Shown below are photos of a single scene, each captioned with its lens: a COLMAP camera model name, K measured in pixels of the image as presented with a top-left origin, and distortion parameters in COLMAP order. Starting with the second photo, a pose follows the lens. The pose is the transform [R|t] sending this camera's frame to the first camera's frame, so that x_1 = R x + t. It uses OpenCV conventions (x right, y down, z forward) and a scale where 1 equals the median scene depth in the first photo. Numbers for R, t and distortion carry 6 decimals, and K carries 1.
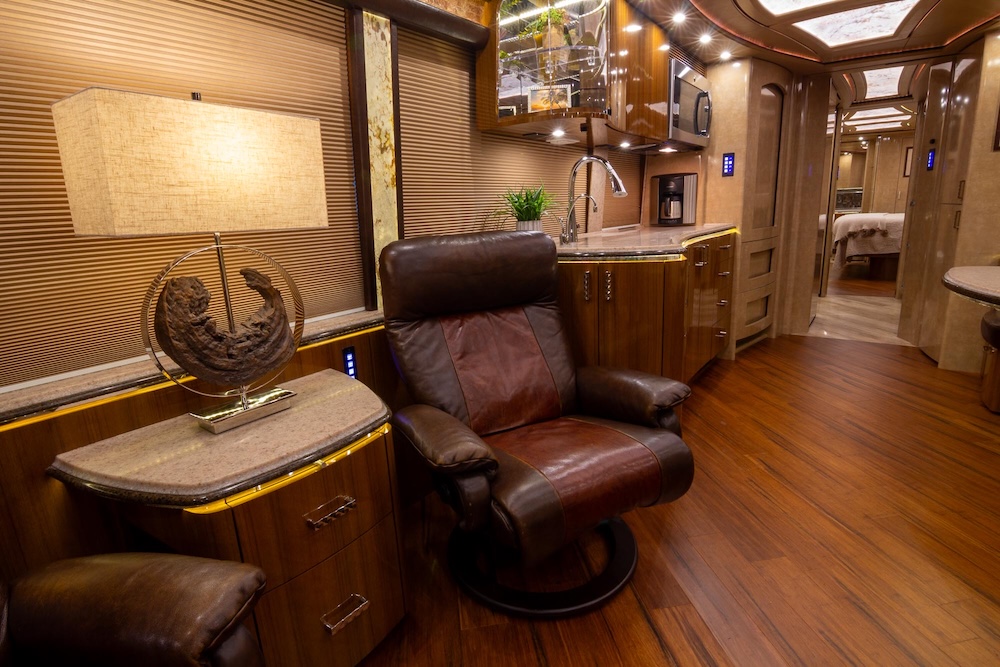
lens RADIAL K [[506.9, 0, 502.9], [0, 506.9, 331.3], [0, 0, 1]] dist [-0.007172, -0.011085]
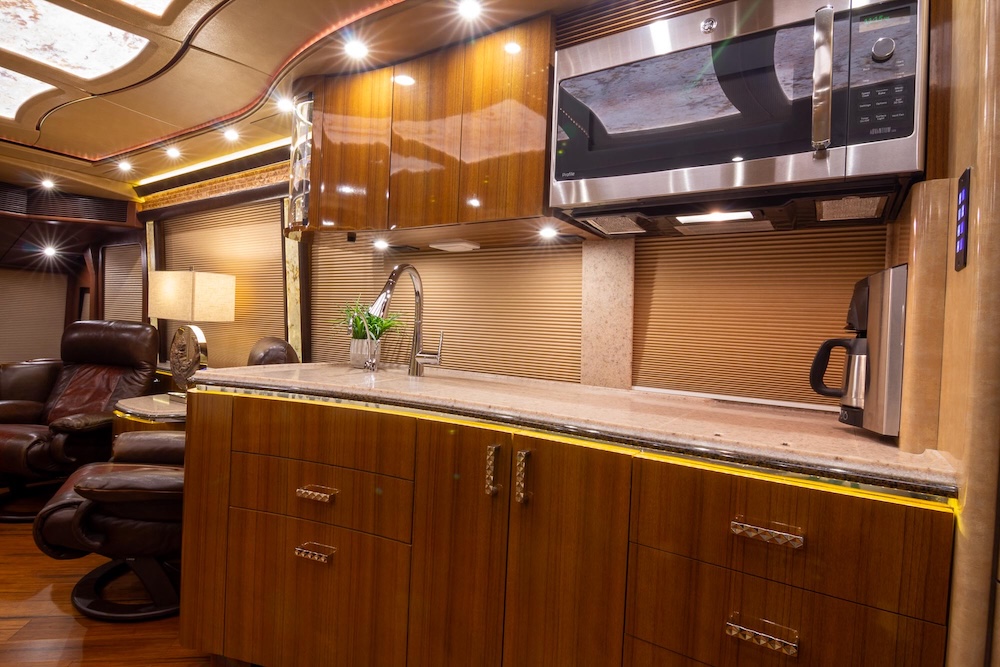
lens RADIAL K [[506.5, 0, 502.2], [0, 506.5, 330.8], [0, 0, 1]] dist [-0.005111, -0.012730]
pose [[0.052475, 0.055021, -0.997105, 0.776774], [-0.282074, 0.958638, 0.038054, -0.266434], [0.957957, 0.279261, 0.065824, 0.924016]]
